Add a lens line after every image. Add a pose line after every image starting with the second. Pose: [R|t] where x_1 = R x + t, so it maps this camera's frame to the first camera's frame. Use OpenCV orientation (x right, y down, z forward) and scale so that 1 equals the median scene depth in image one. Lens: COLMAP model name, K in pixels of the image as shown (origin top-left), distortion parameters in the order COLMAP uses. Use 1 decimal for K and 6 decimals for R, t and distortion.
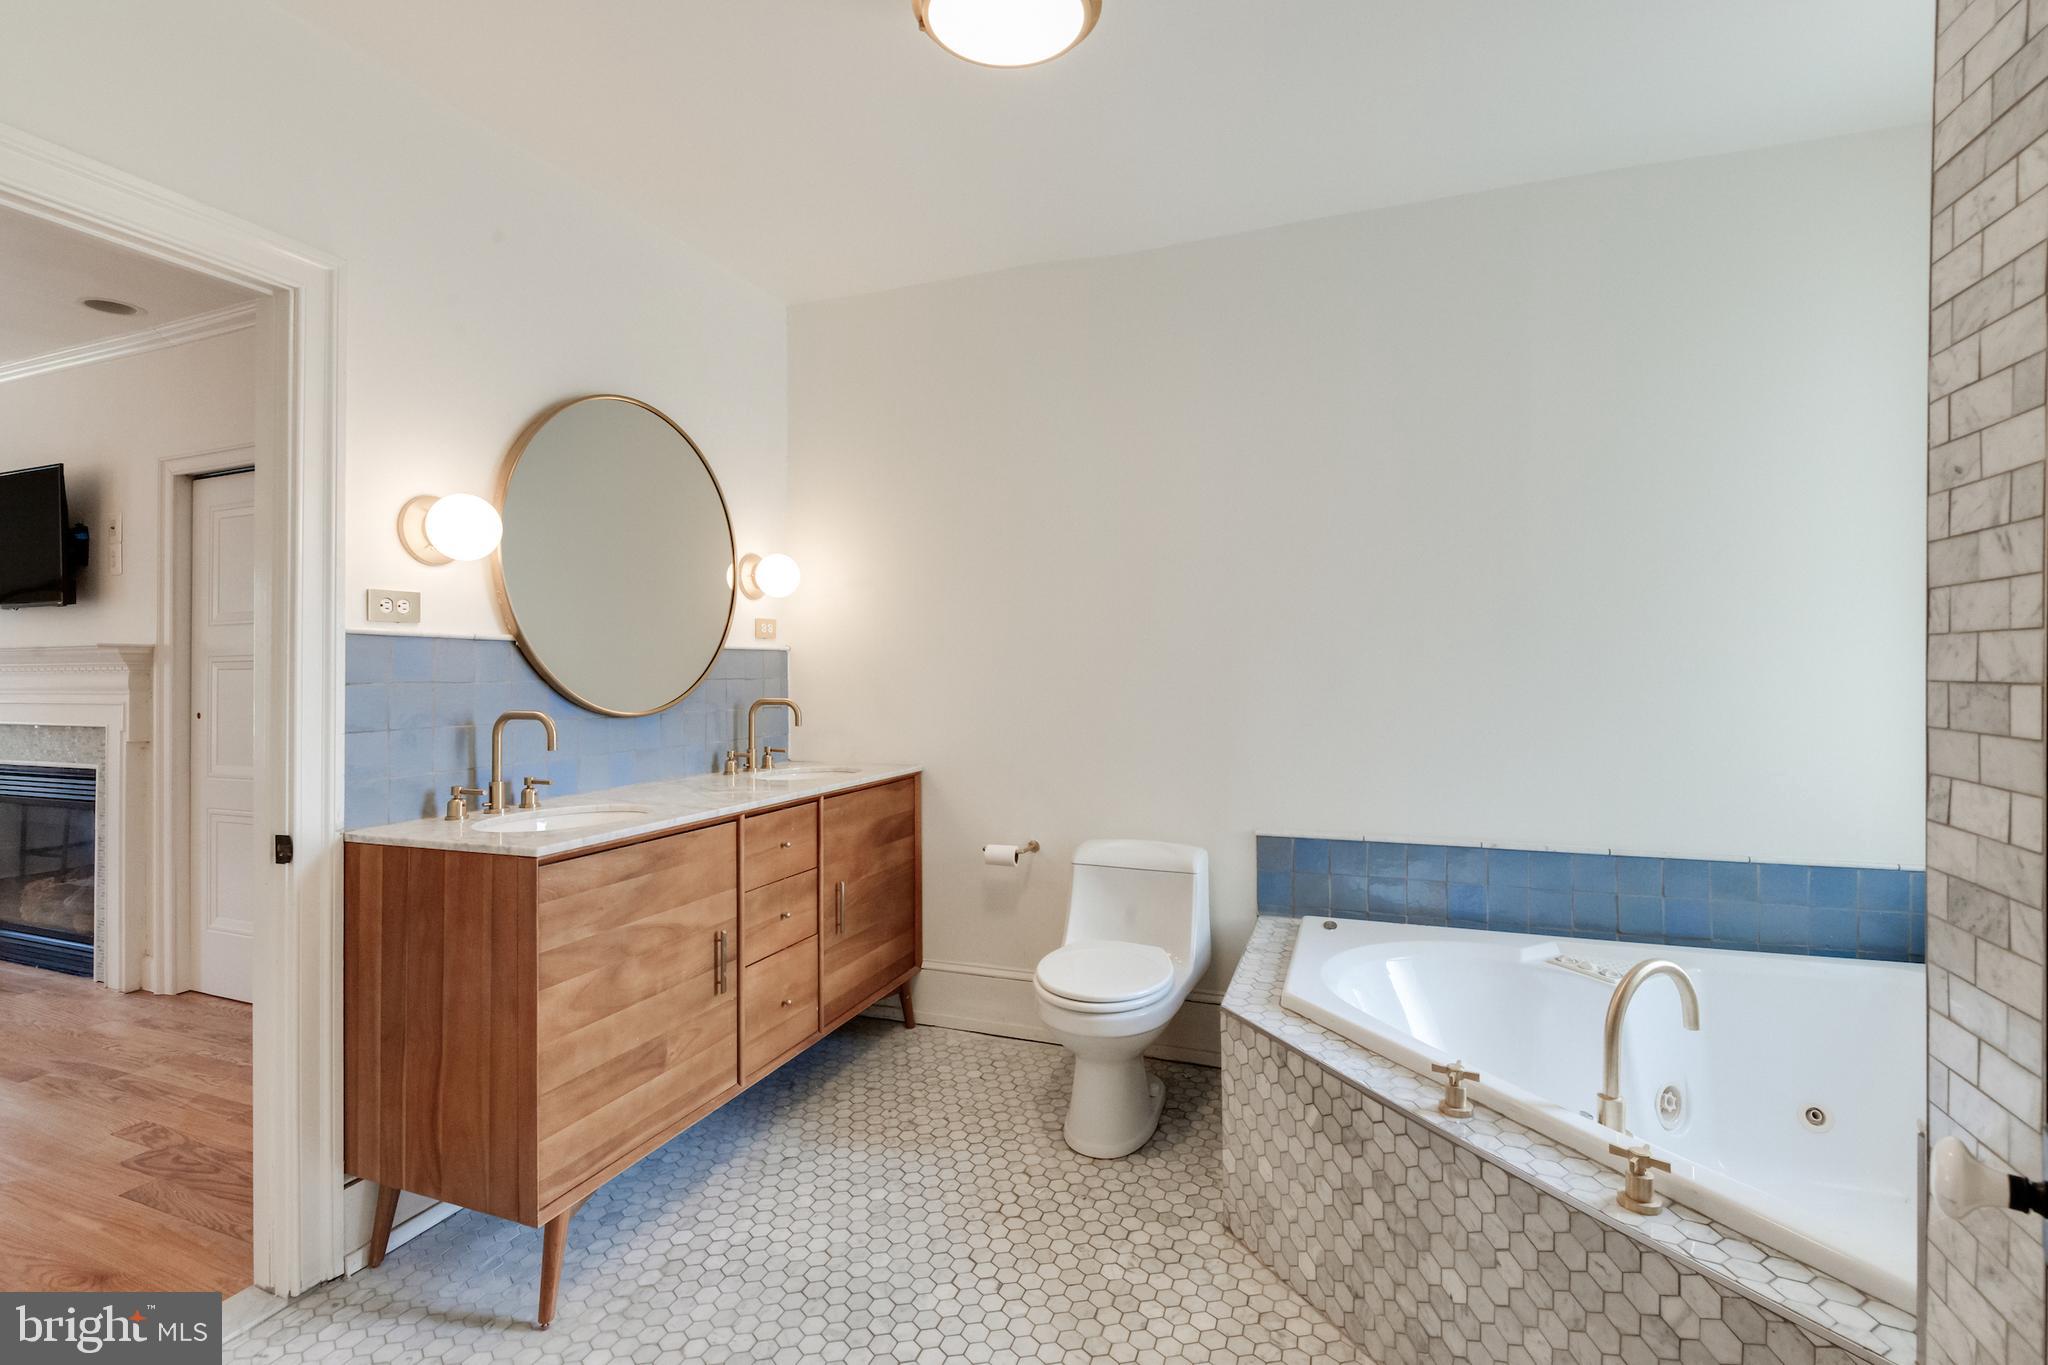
lens RADIAL K [[952.3, 0, 1024.0], [0, 952.3, 682.5], [0, 0, 1]] dist [-0.002007, -0.000846]
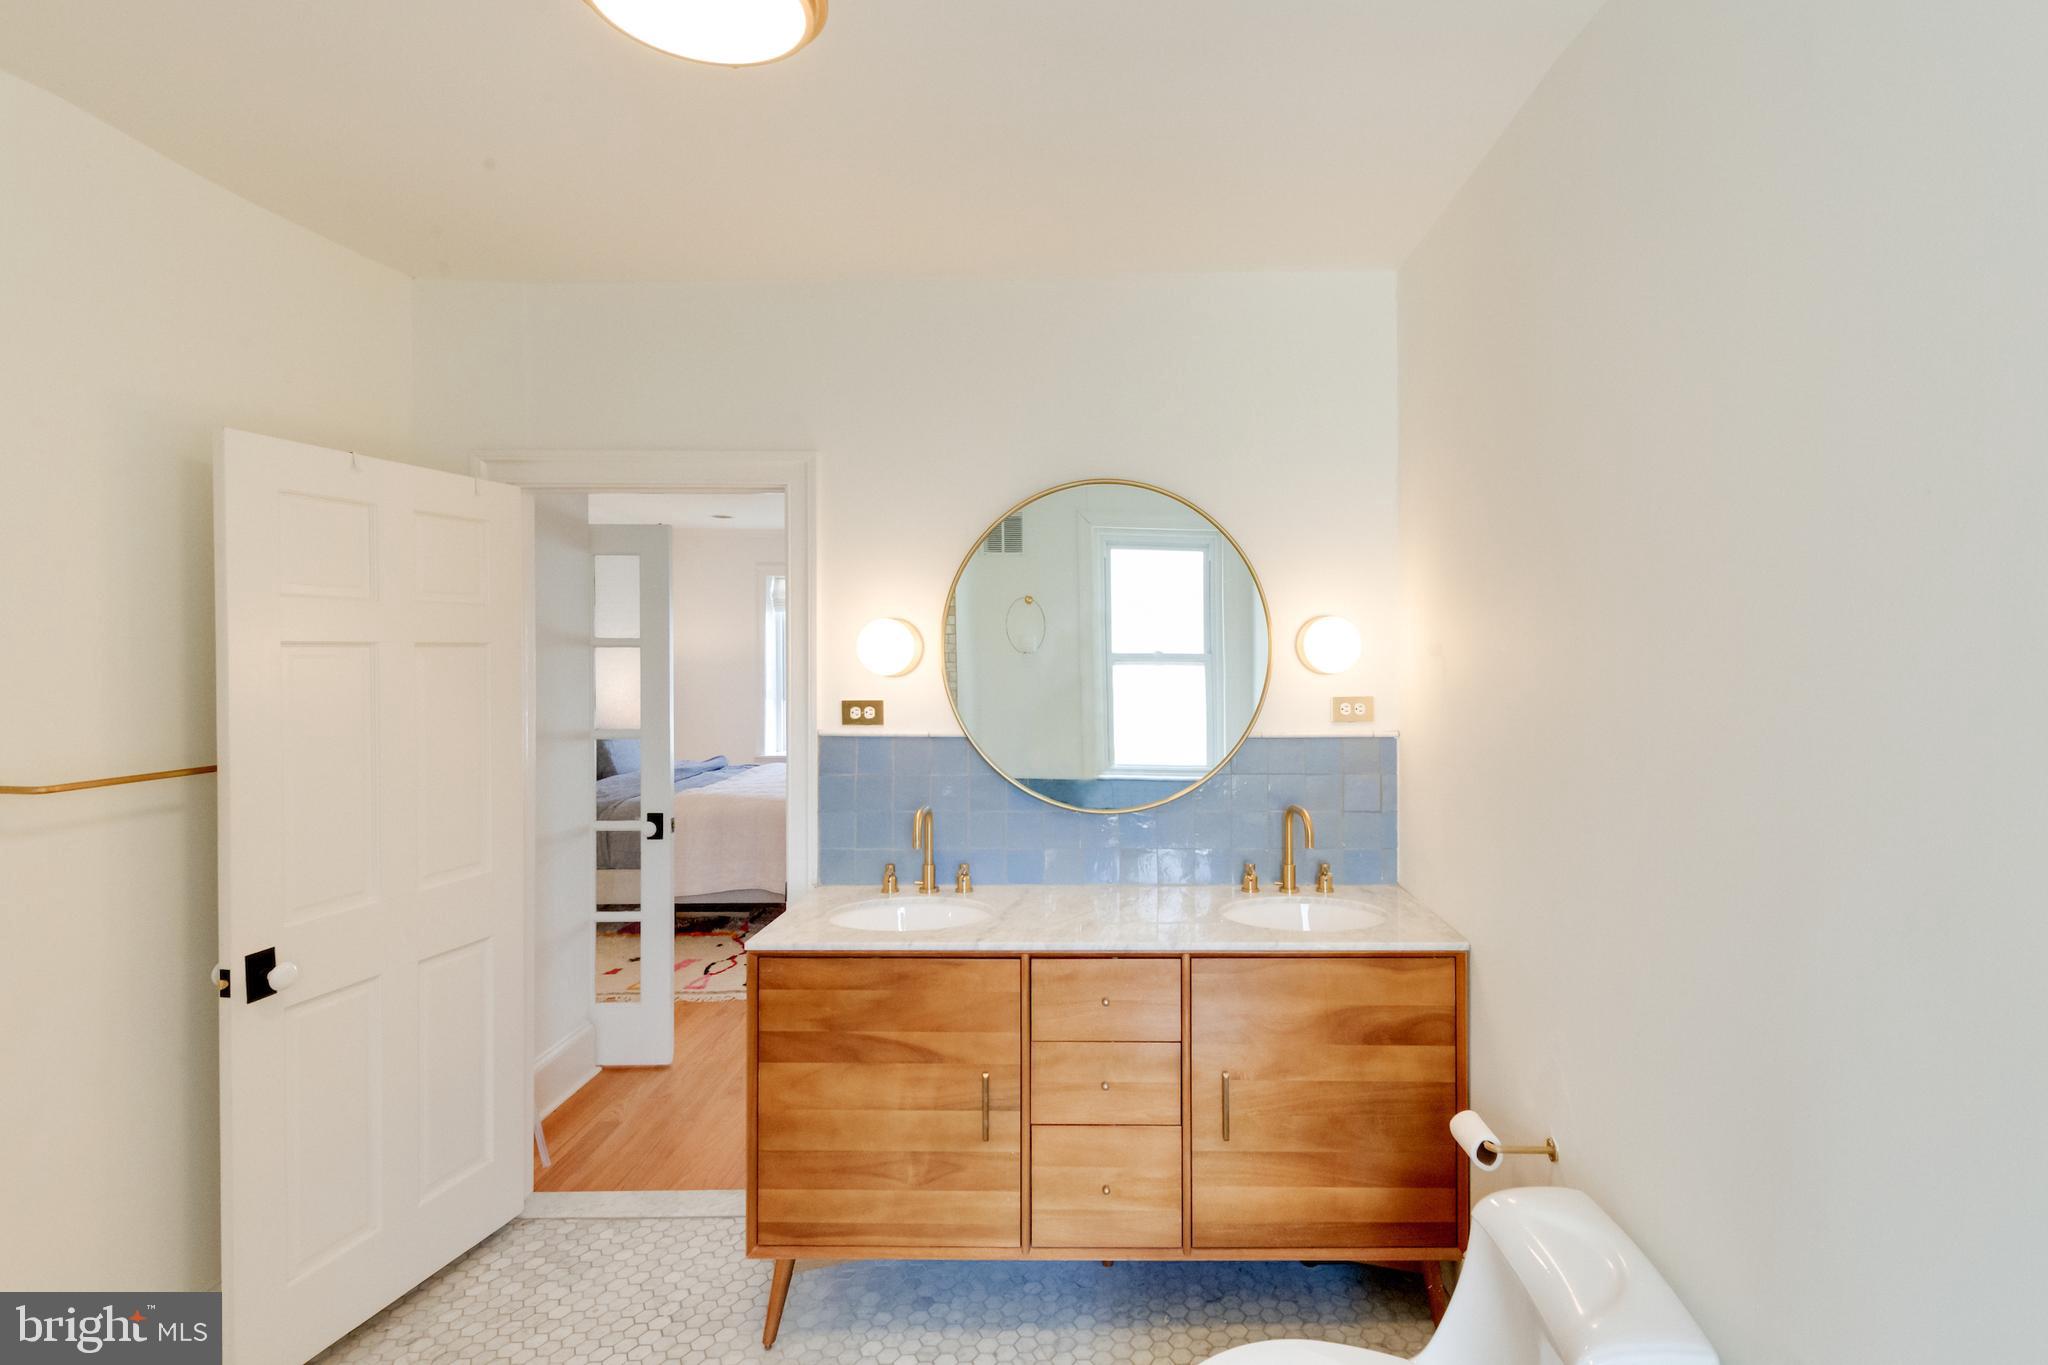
lens RADIAL K [[956.5, 0, 1024.0], [0, 956.5, 682.5], [0, 0, 1]] dist [0.001123, 0.000097]
pose [[0.331478, 0.026269, -0.943097, 0.473341], [-0.009128, 0.999655, 0.024636, -0.119949], [0.943419, 0.000442, 0.331603, 0.613869]]
